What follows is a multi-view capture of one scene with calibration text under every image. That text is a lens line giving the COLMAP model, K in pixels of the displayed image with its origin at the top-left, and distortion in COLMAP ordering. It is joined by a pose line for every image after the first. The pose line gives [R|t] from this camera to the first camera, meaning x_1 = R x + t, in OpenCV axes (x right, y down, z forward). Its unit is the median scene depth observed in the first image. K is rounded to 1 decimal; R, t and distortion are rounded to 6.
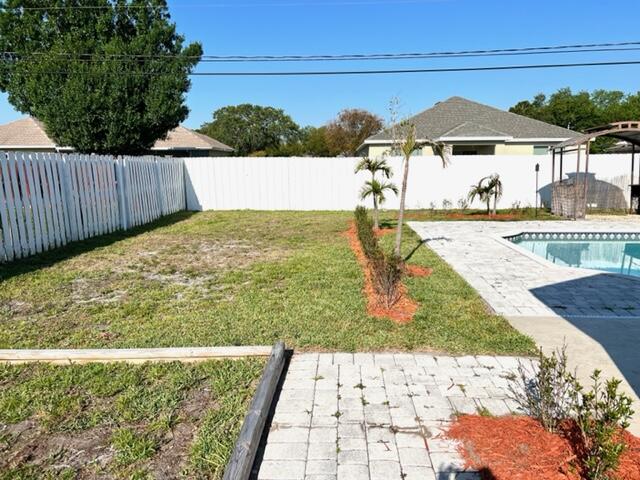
lens RADIAL K [[480.0, 0, 320.0], [0, 480.0, 240.0], [0, 0, 1]] dist [0.058118, -0.055743]
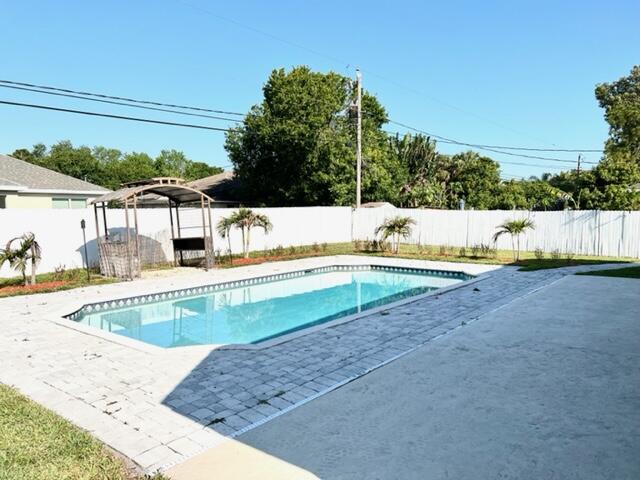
lens RADIAL K [[480.0, 0, 320.0], [0, 480.0, 240.0], [0, 0, 1]] dist [0.058118, -0.055743]
pose [[0.589893, -0.050395, 0.805907, 0.004265], [0.134593, 0.990225, -0.036596, -0.031939], [-0.796185, 0.130058, 0.590909, 0.155925]]
